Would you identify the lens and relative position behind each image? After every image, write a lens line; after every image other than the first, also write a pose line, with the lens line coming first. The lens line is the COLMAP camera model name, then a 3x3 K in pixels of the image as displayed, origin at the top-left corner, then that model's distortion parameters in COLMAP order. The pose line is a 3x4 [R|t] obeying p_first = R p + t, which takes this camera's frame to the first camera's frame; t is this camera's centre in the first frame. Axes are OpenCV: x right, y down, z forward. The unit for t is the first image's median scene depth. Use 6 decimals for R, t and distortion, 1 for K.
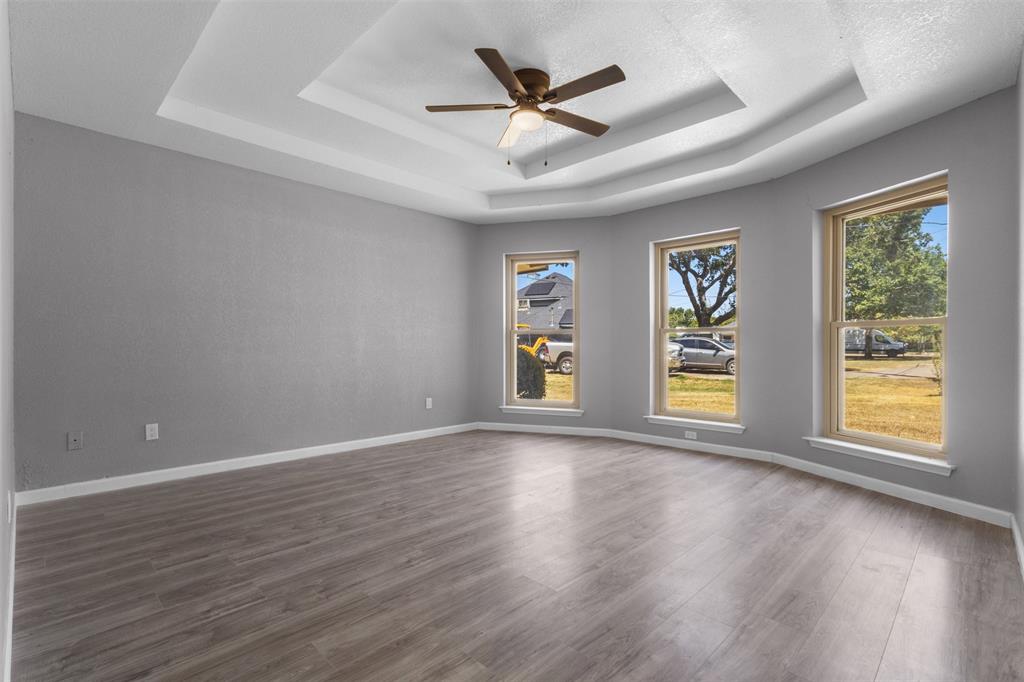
lens RADIAL K [[479.1, 0, 510.9], [0, 479.1, 342.3], [0, 0, 1]] dist [0.010156, 0.000387]
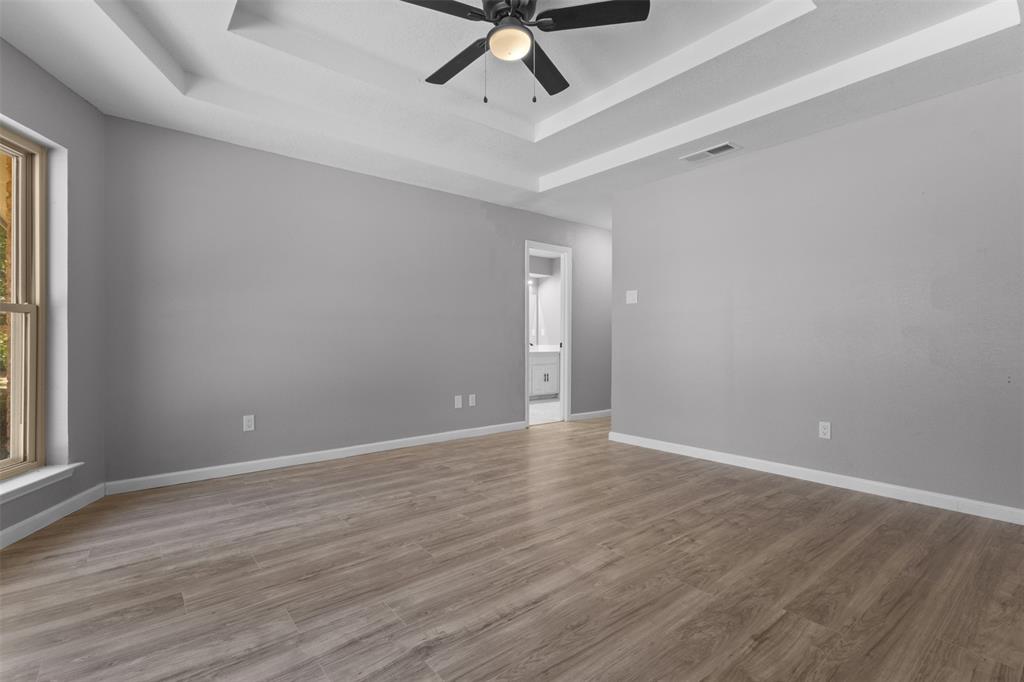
lens RADIAL K [[479.1, 0, 513.5], [0, 479.1, 339.4], [0, 0, 1]] dist [0.010156, 0.000387]
pose [[-0.994663, -0.002381, 0.103153, -0.062005], [-0.003008, 0.999978, -0.005924, 0.015180], [-0.103137, -0.006203, -0.994648, 2.138087]]
